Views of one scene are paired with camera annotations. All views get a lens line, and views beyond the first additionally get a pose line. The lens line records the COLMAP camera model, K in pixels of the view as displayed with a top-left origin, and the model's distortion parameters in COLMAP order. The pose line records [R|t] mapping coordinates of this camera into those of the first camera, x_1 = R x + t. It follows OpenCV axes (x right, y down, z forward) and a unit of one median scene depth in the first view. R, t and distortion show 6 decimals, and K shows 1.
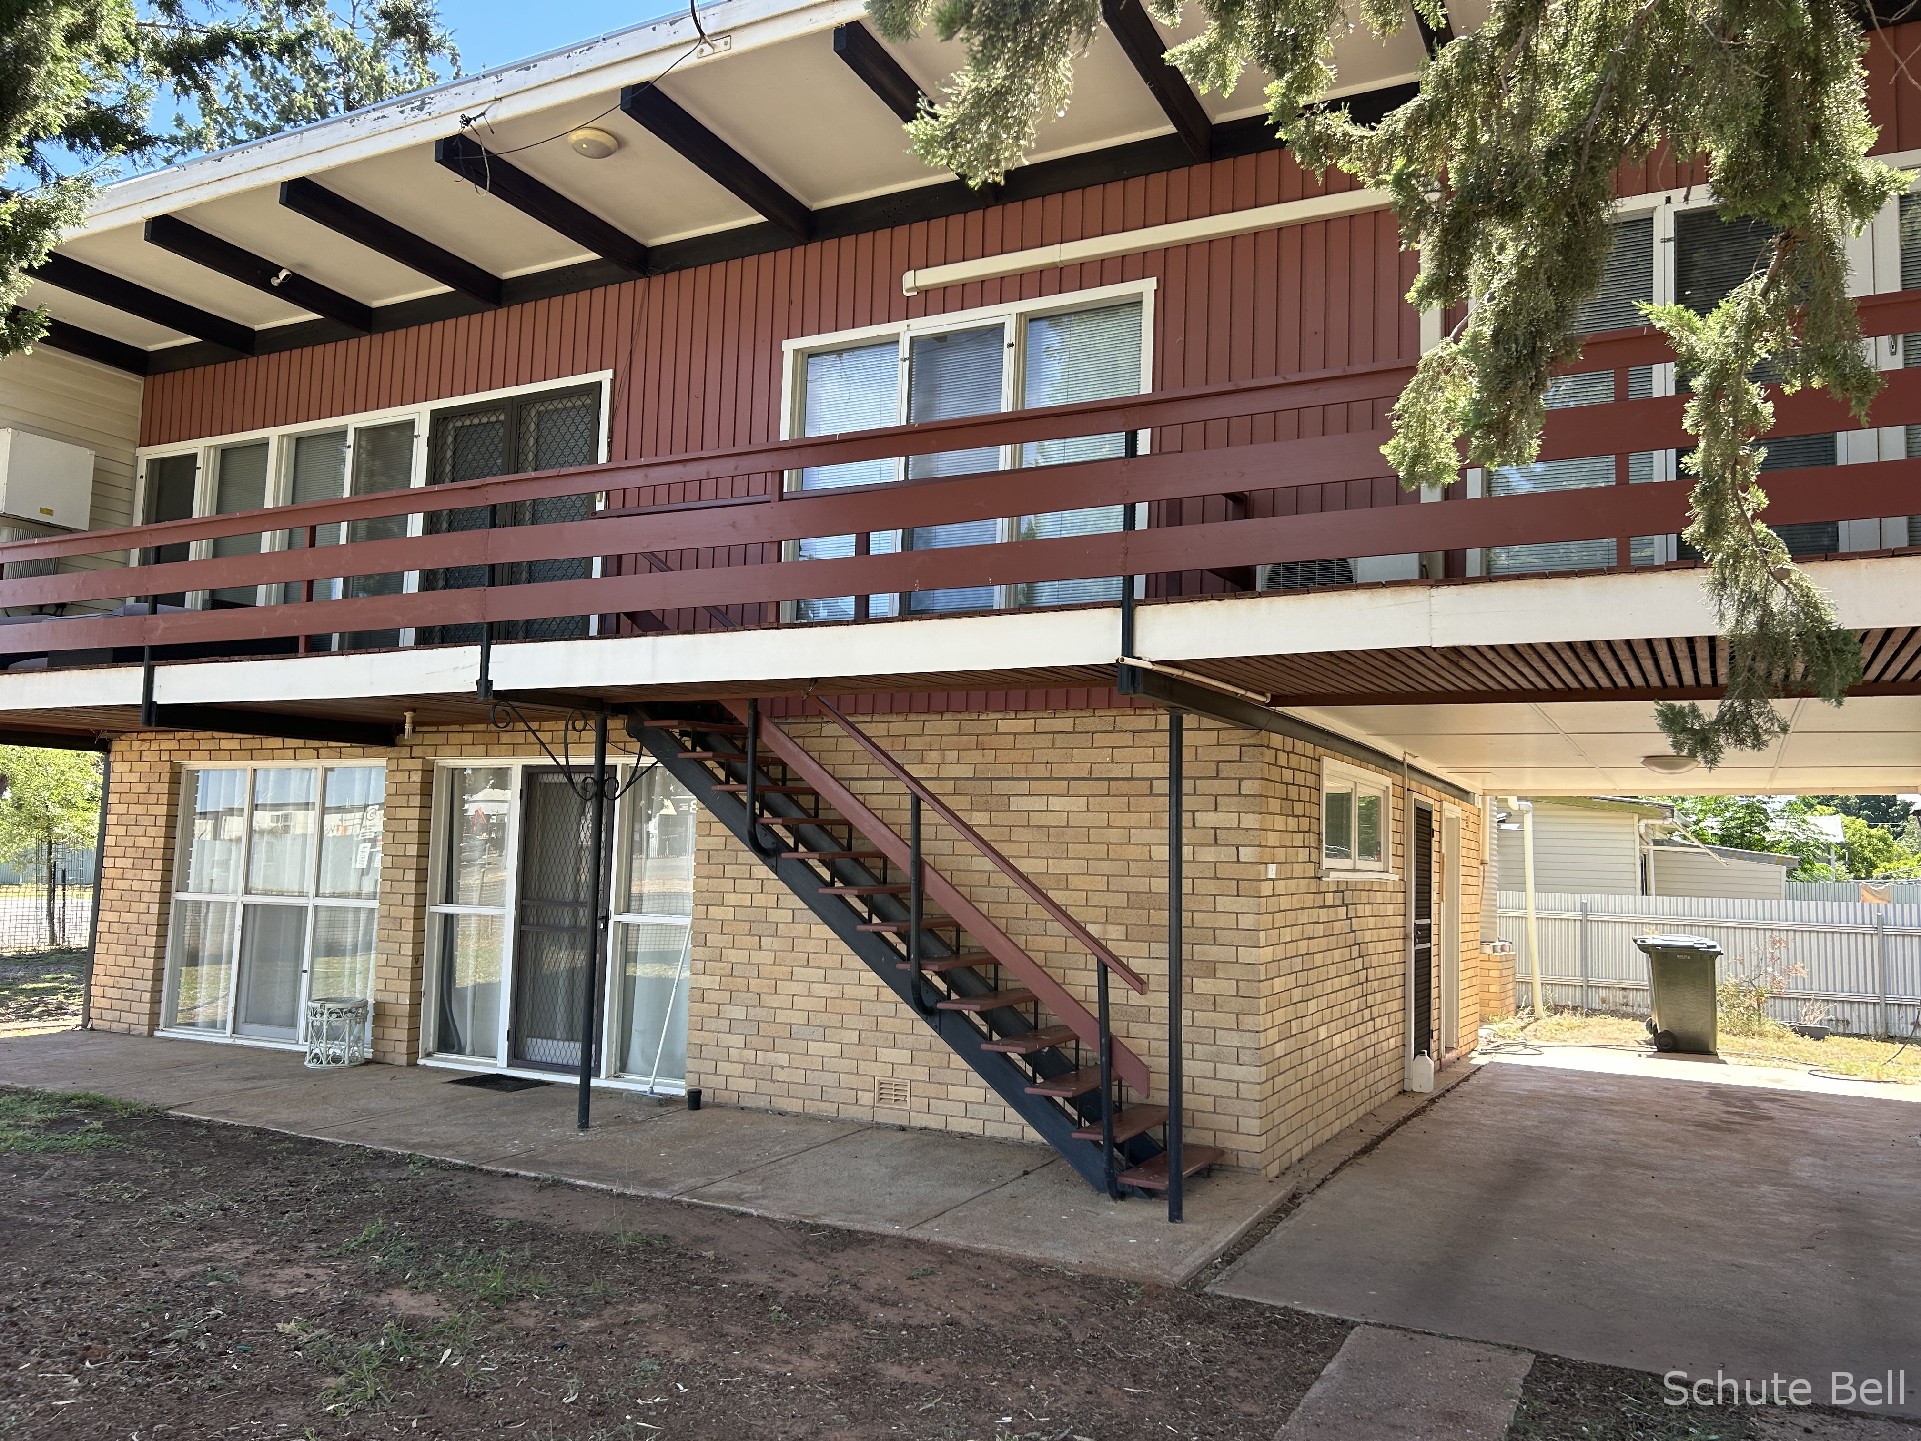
lens RADIAL K [[1444.2, 0, 960.5], [0, 1444.2, 720.5], [0, 0, 1]] dist [0.038994, -0.056443]
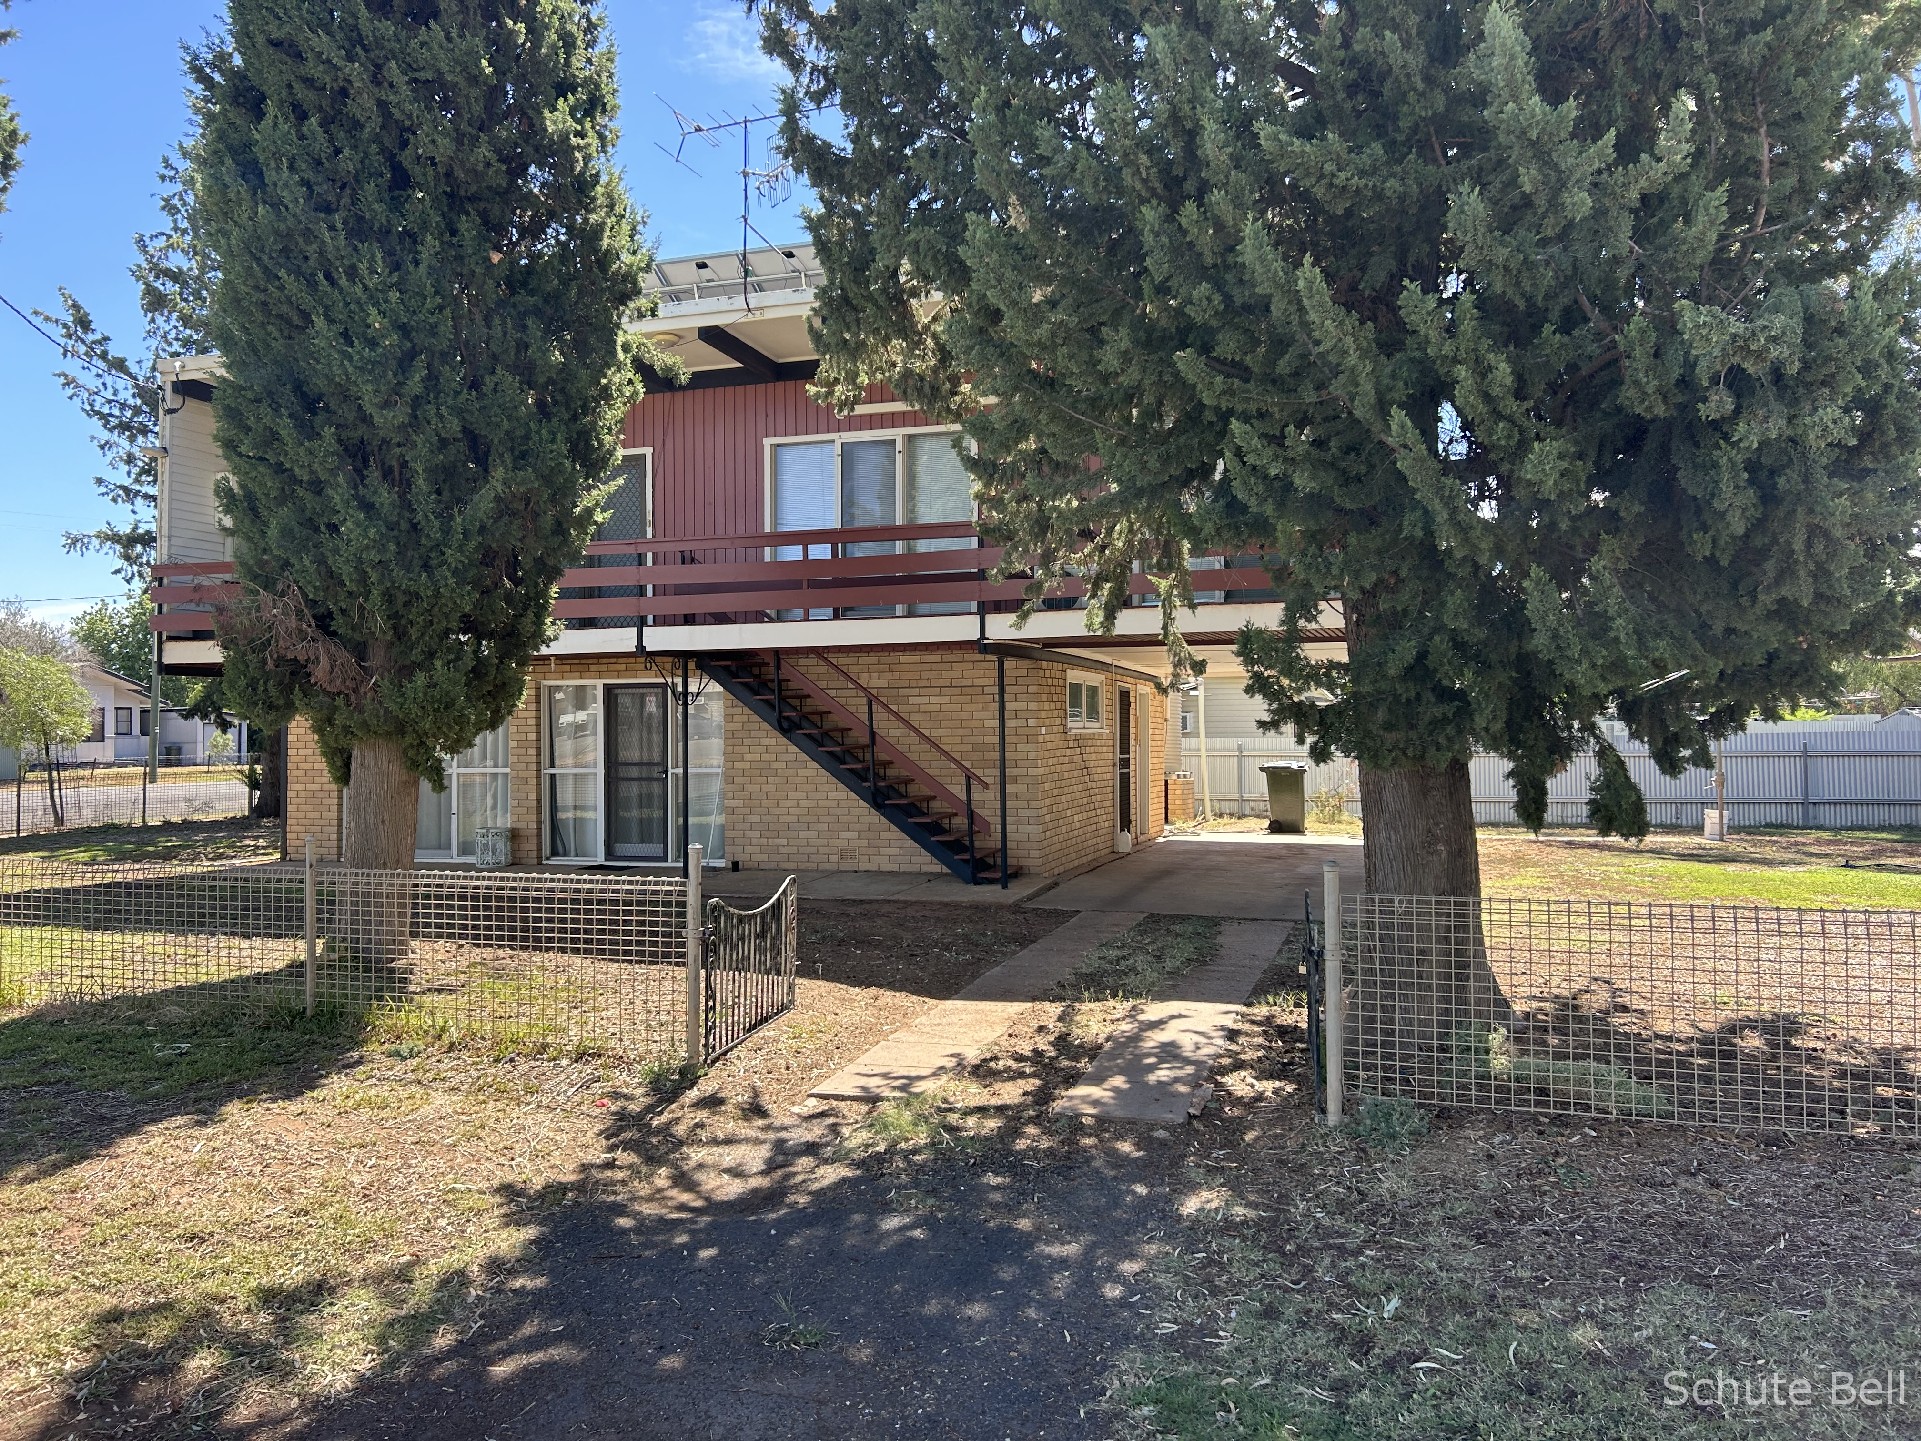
lens RADIAL K [[1387.2, 0, 960.5], [0, 1387.2, 720.5], [0, 0, 1]] dist [0.045055, -0.001120]
pose [[0.985366, -0.035462, 0.166721, -0.167848], [0.020094, 0.995465, 0.092982, -0.069602], [-0.169262, -0.088271, 0.981610, -0.667193]]
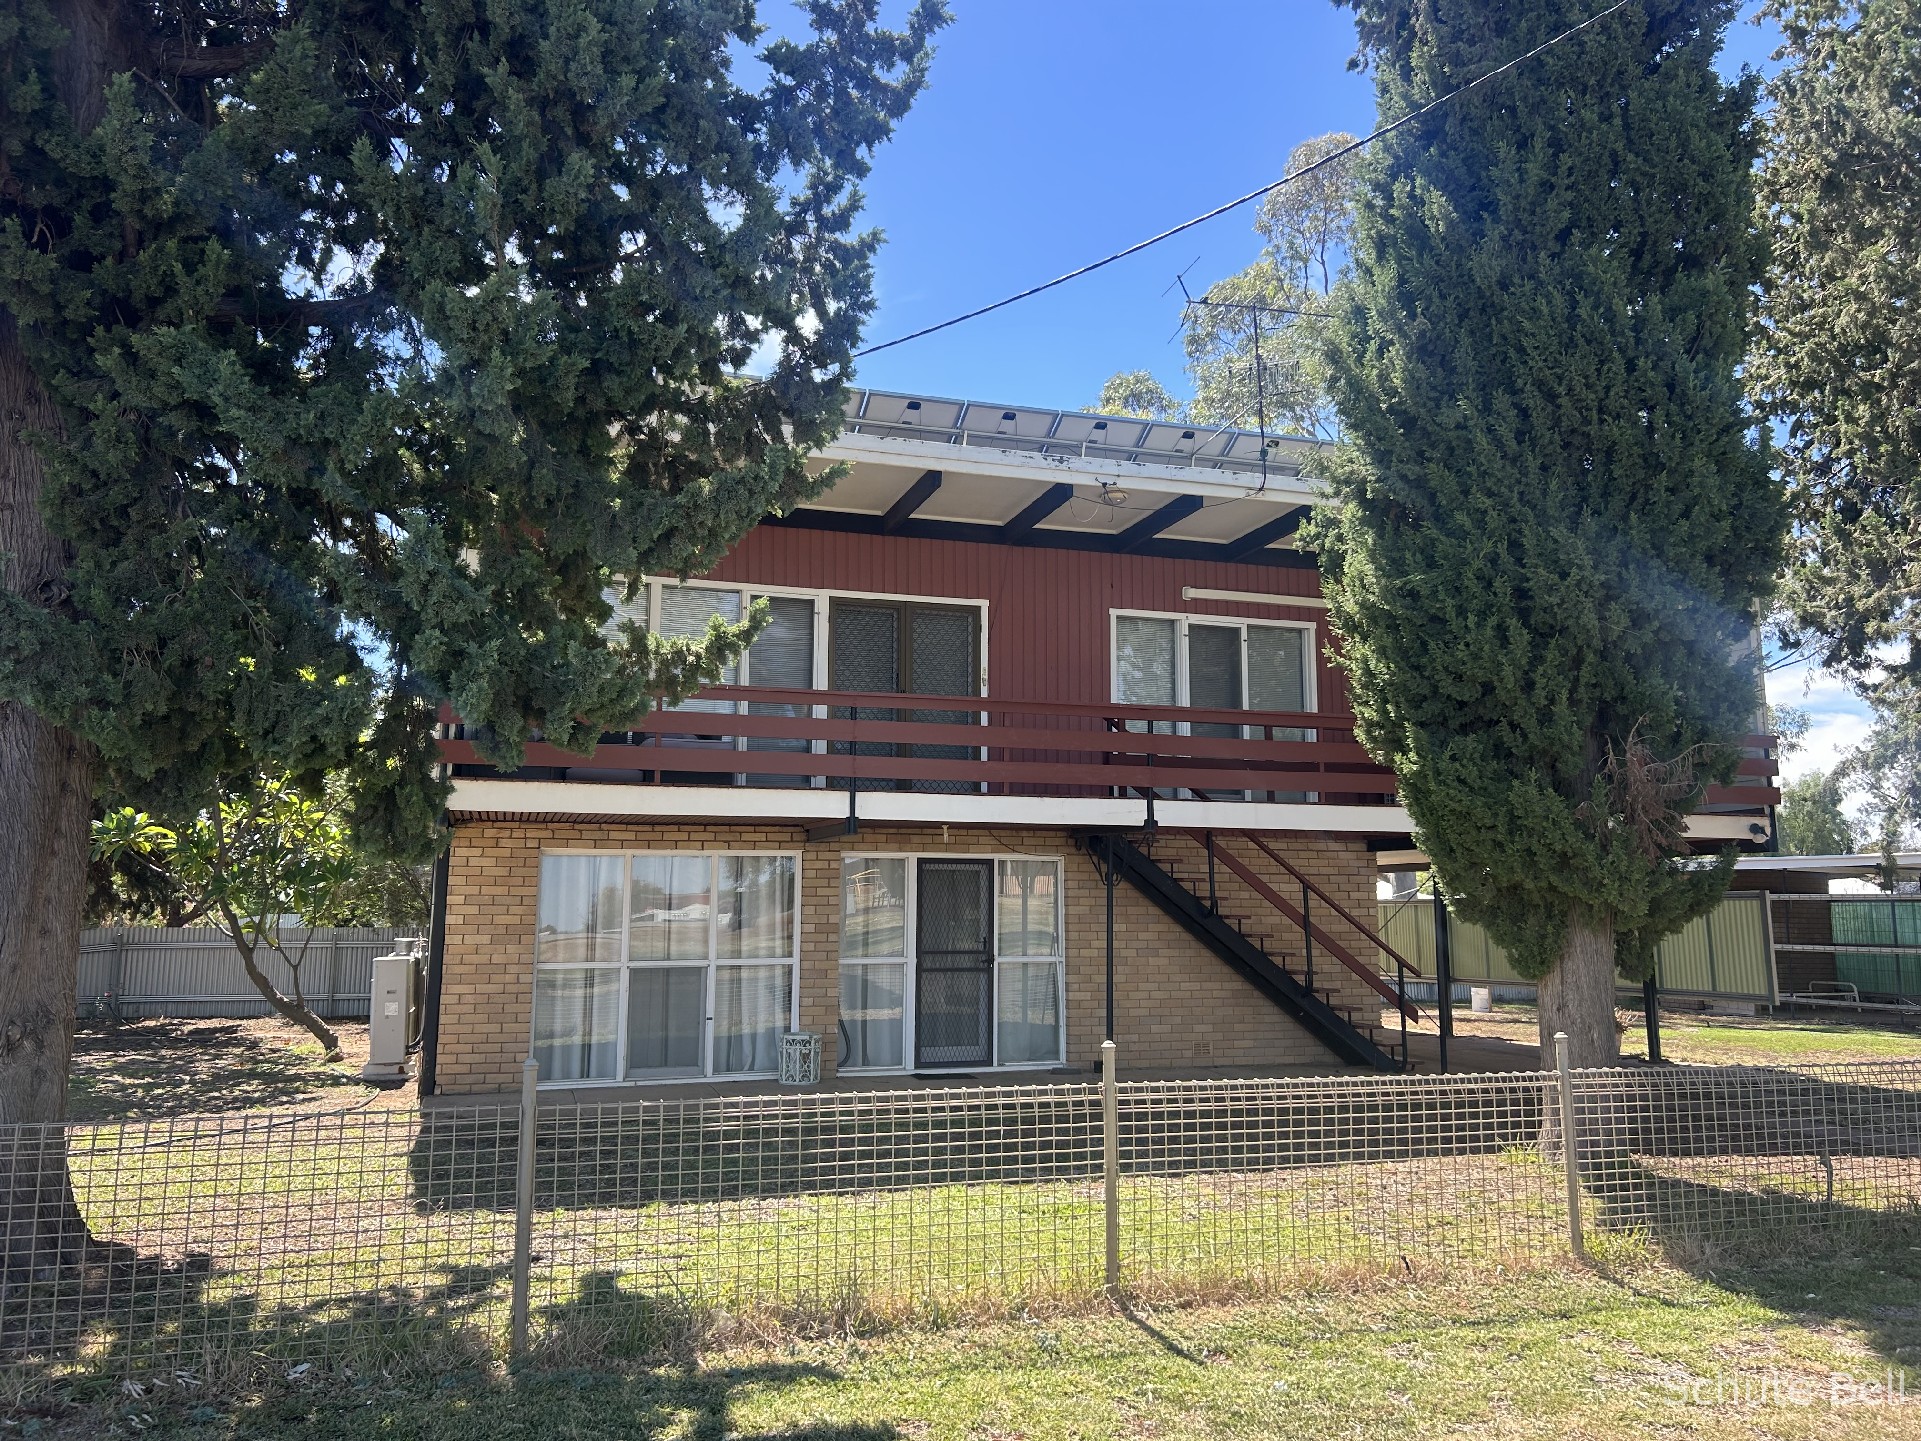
lens RADIAL K [[1452.5, 0, 956.5], [0, 1452.5, 674.7], [0, 0, 1]] dist [0.048579, -0.054619]
pose [[0.699537, 0.090251, 0.708874, -1.344095], [-0.049307, 0.995724, -0.078114, -0.040478], [-0.712893, 0.019691, 0.700996, -0.055720]]
